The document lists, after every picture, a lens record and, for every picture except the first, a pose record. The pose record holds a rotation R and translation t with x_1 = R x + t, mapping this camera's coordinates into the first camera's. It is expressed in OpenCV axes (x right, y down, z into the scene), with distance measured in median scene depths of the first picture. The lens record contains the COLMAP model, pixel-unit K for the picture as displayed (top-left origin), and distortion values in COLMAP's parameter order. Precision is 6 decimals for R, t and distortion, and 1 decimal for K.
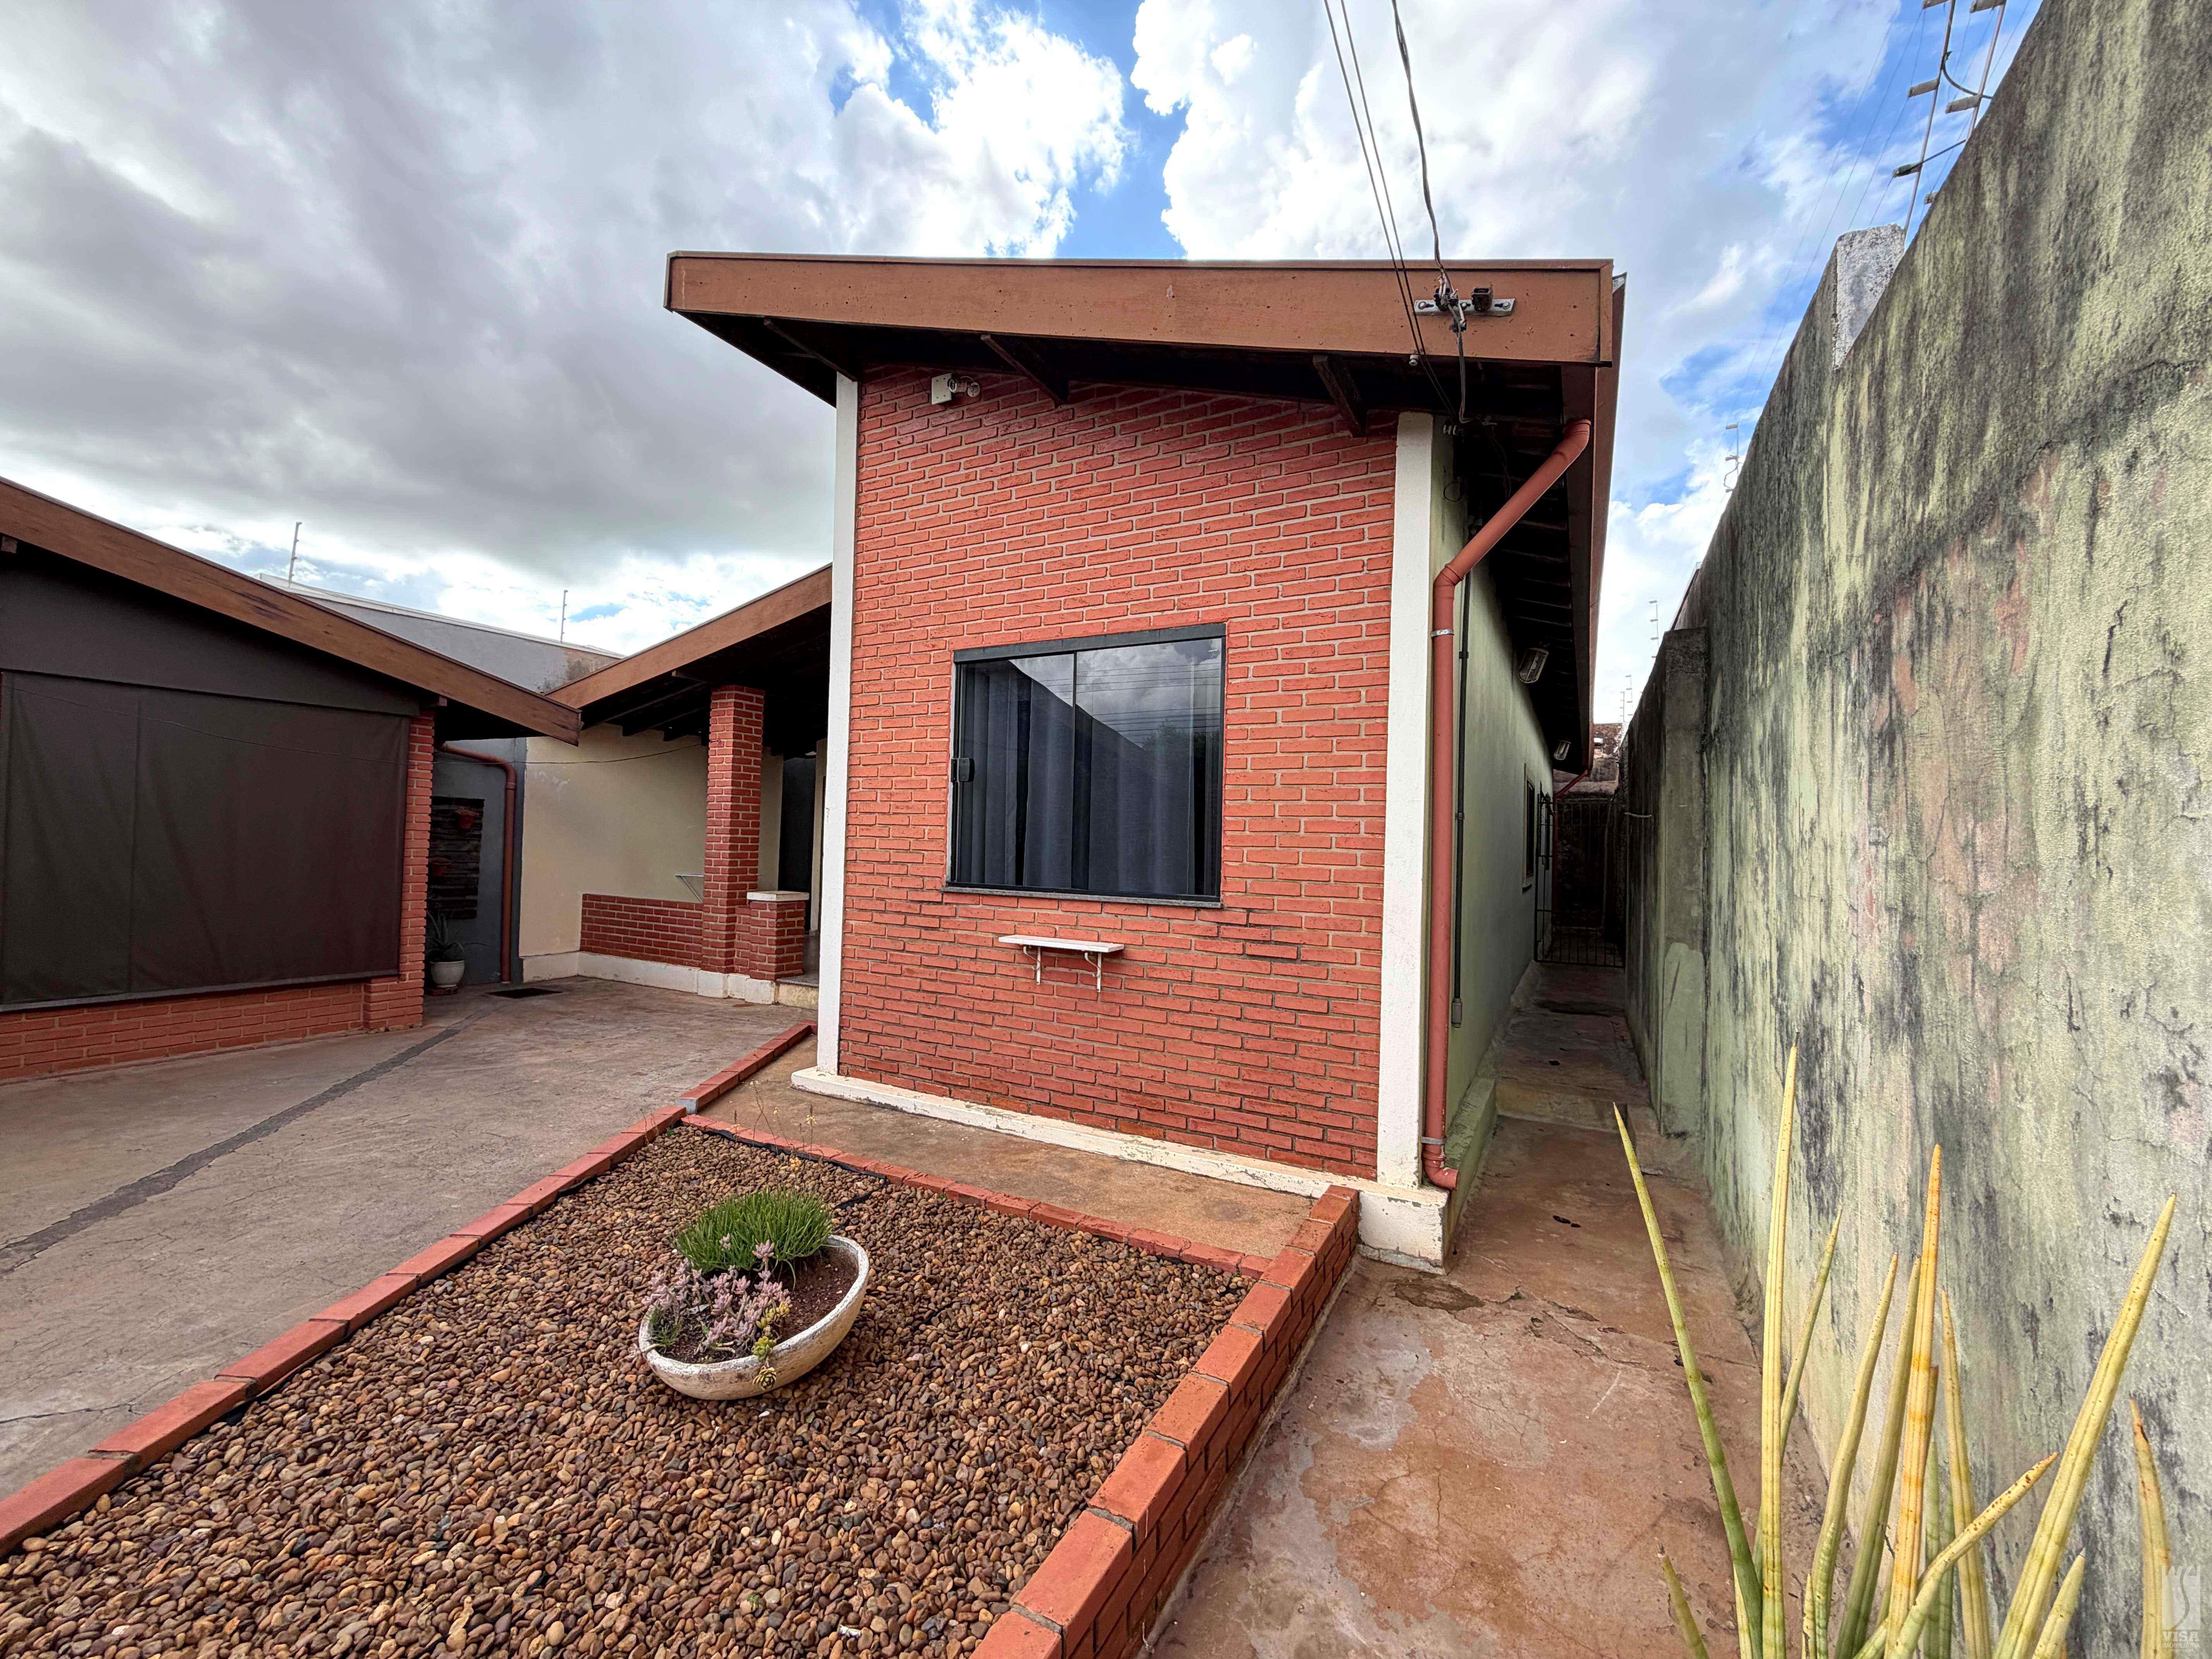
lens RADIAL K [[880.7, 0, 1107.9], [0, 880.7, 828.0], [0, 0, 1]] dist [-0.001482, 0.000320]
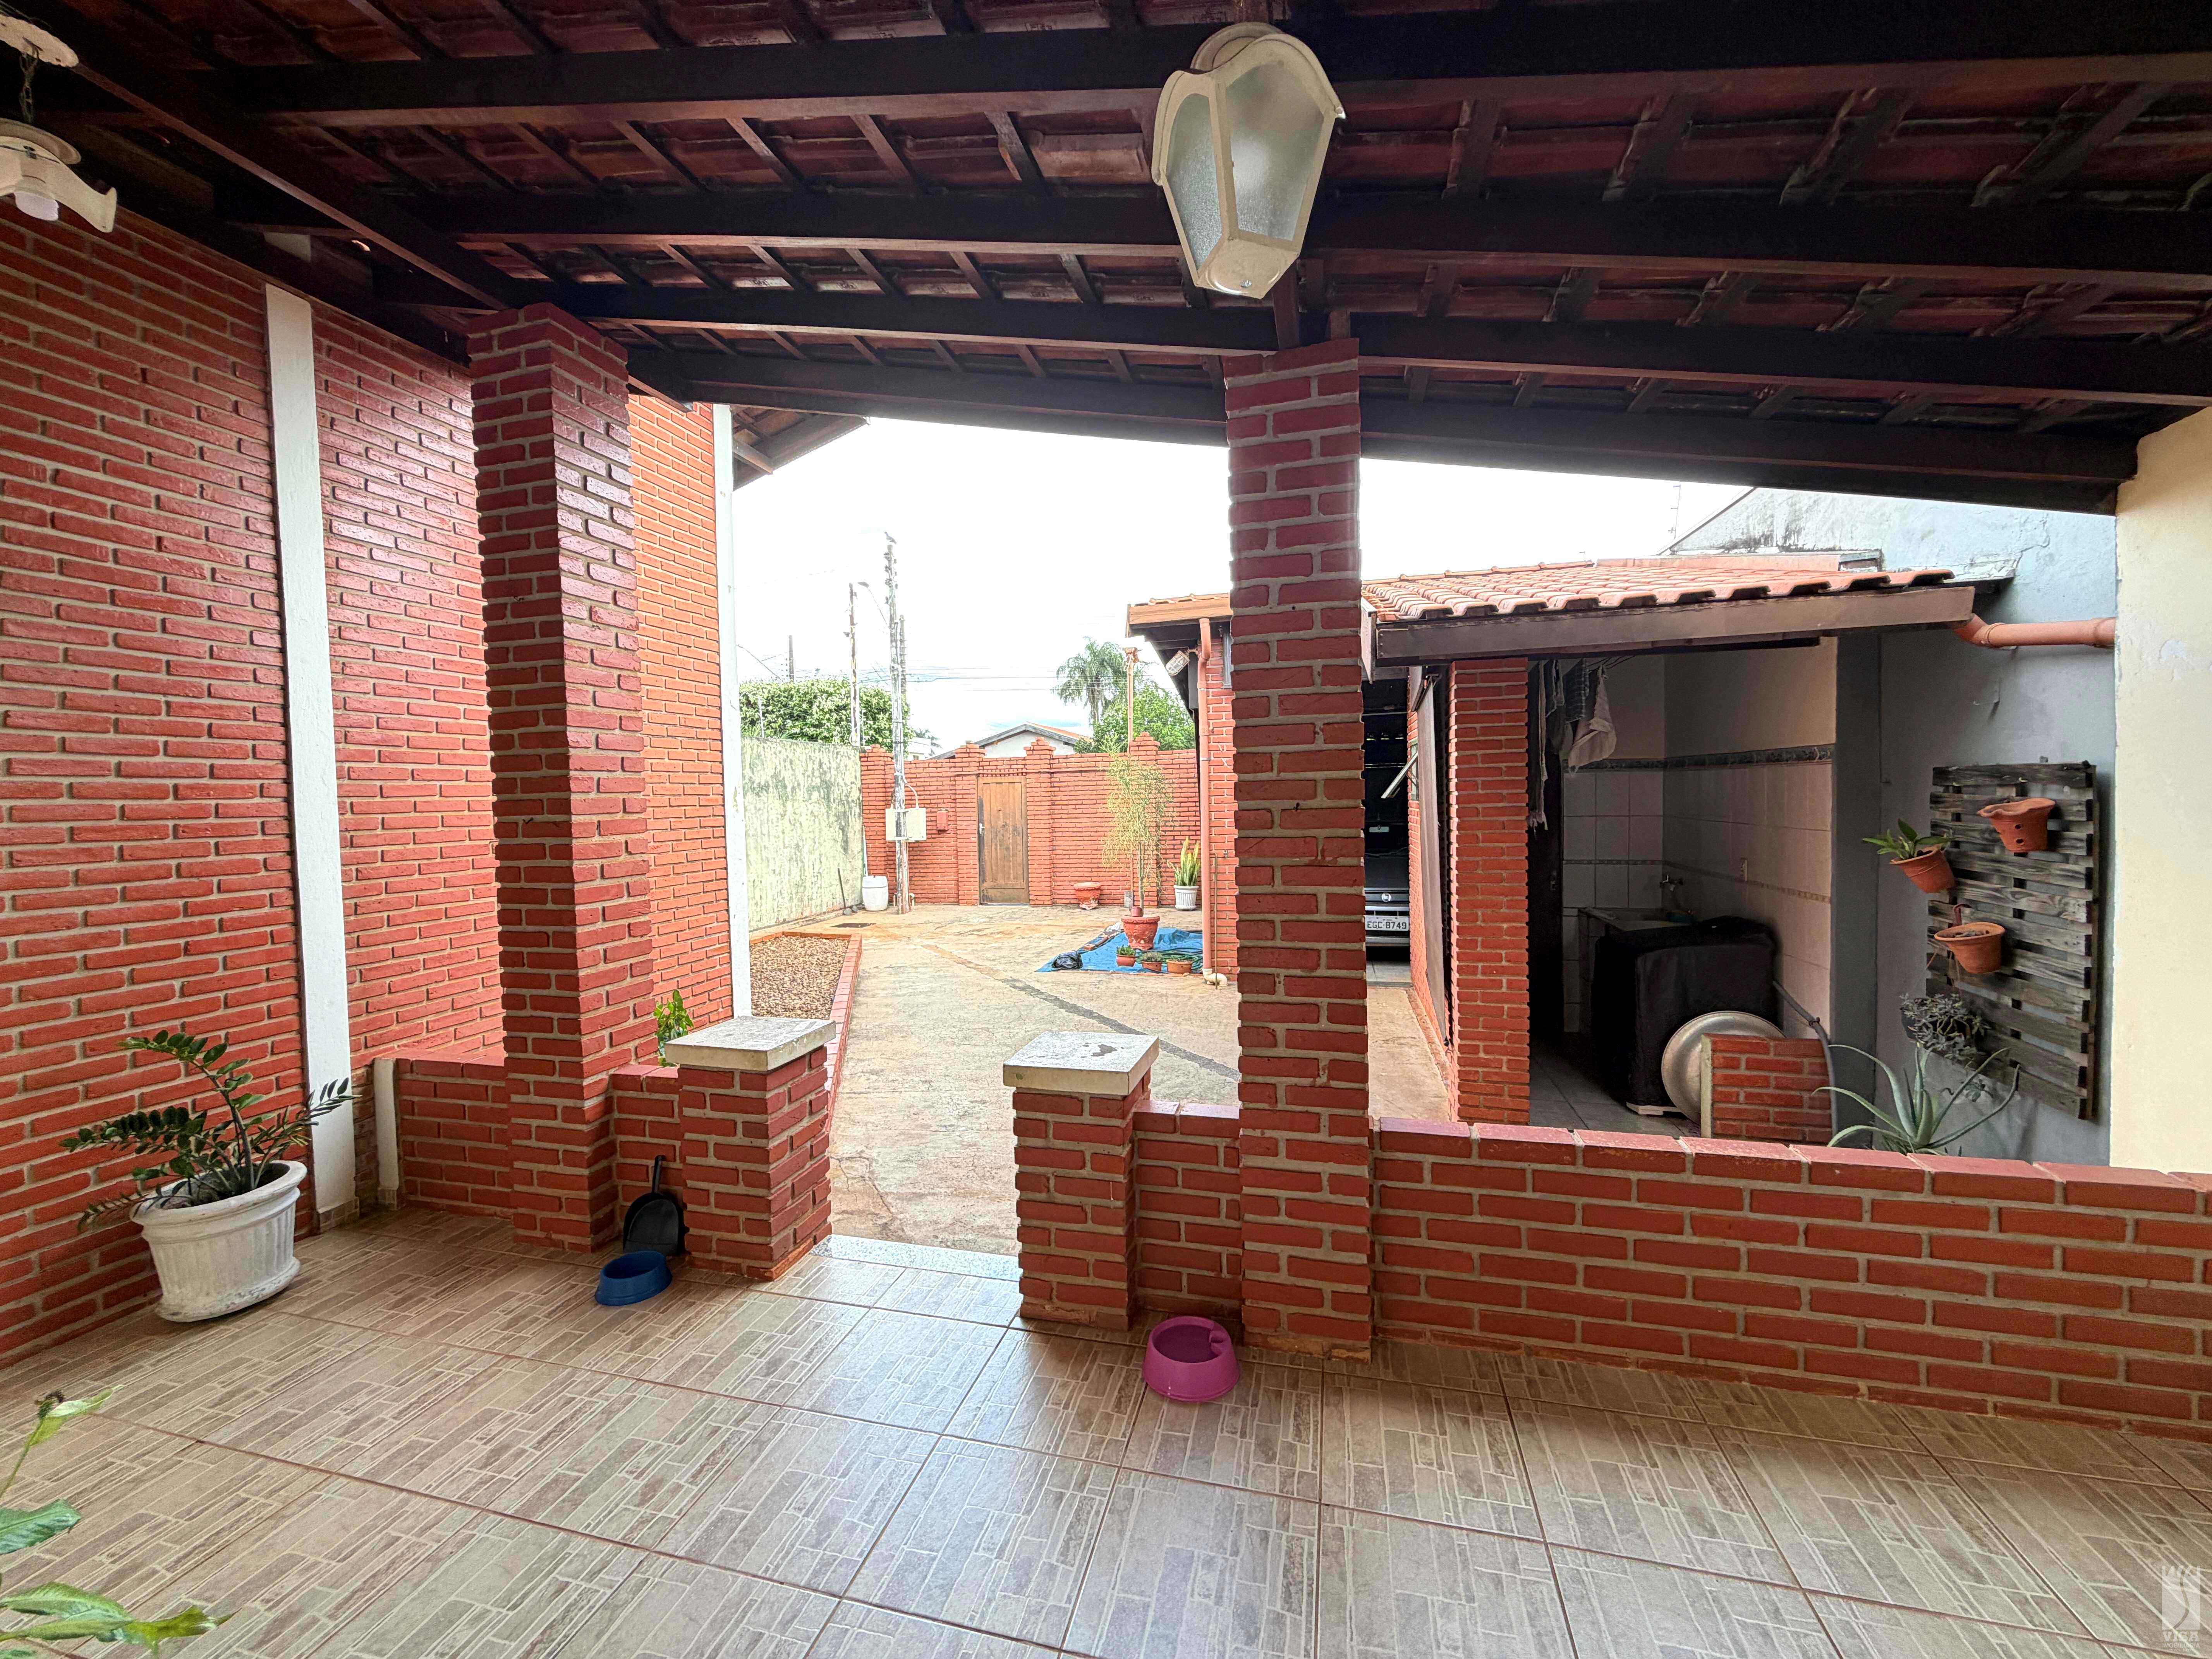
lens RADIAL K [[880.7, 0, 1100.8], [0, 880.7, 824.1], [0, 0, 1]] dist [-0.001482, 0.000320]
pose [[-0.972603, 0.003599, -0.232446, -0.611041], [0.002203, 0.999978, 0.006264, -0.026268], [0.232463, 0.005581, -0.972589, 2.675367]]
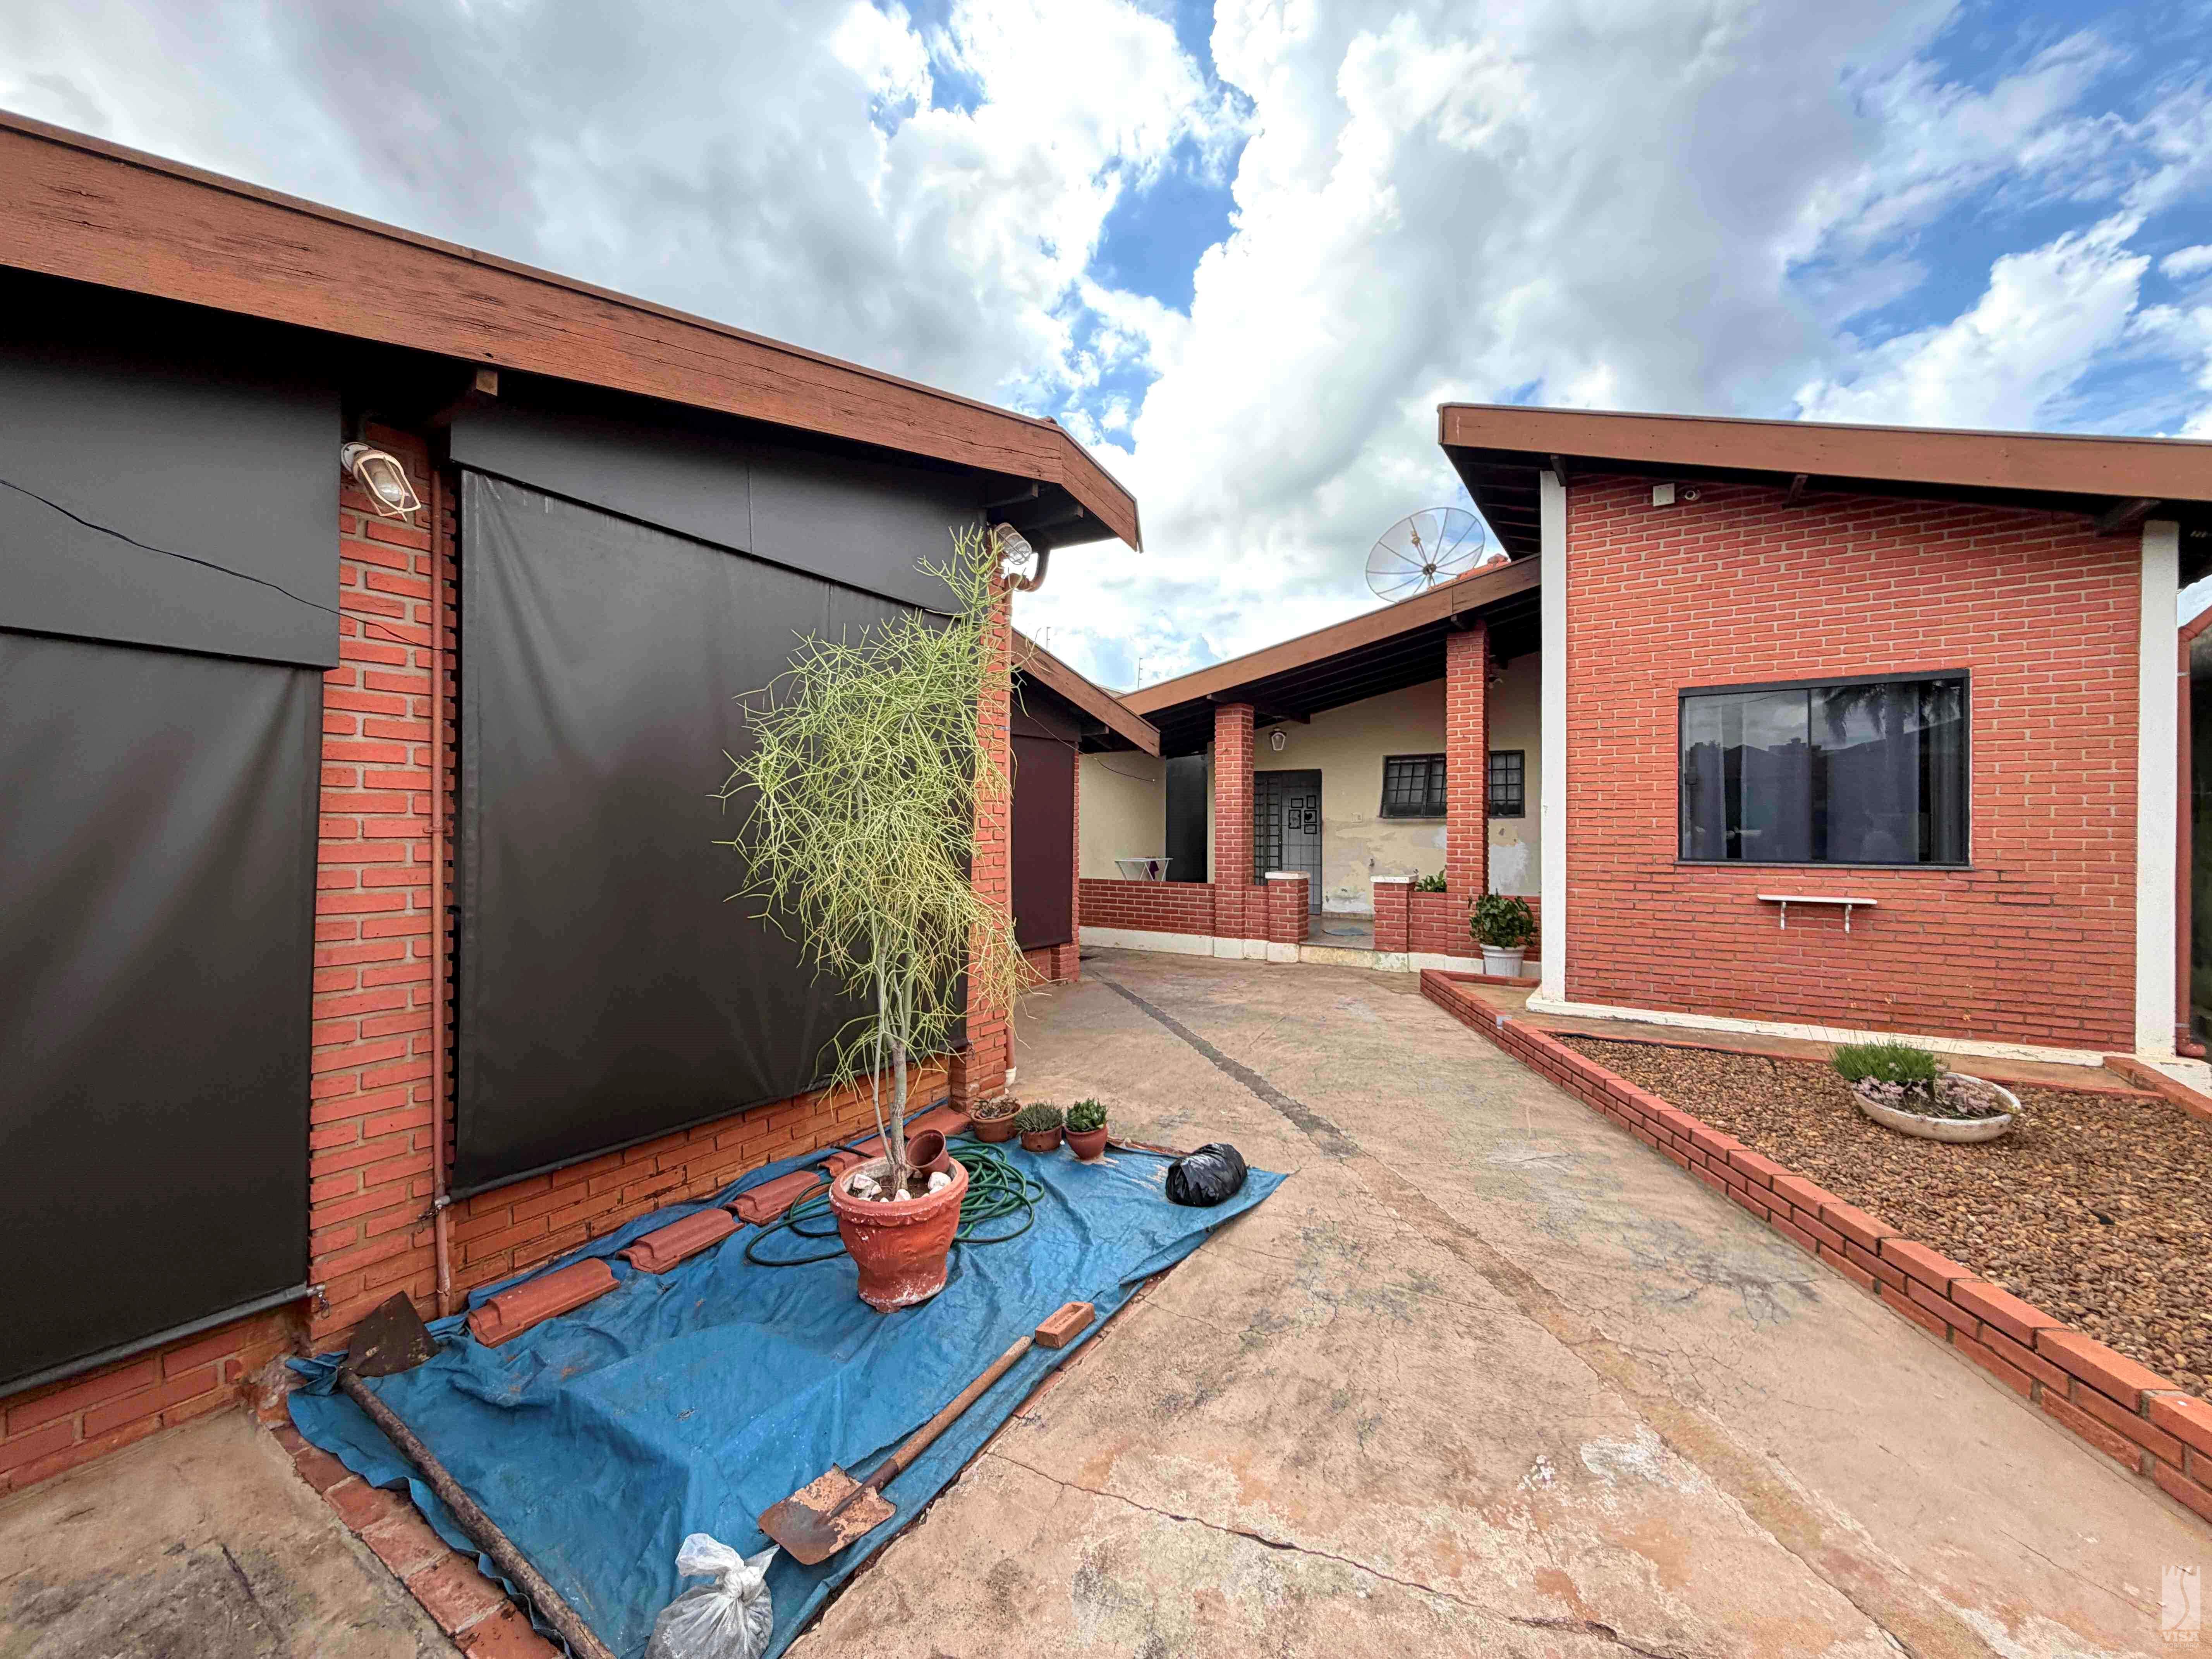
lens RADIAL K [[880.7, 0, 1105.7], [0, 880.7, 826.2], [0, 0, 1]] dist [-0.001482, 0.000320]
pose [[0.996835, -0.026961, -0.074793, -1.079538], [0.028531, 0.999393, 0.020013, -0.045307], [0.074208, -0.022084, 0.996998, -0.481601]]
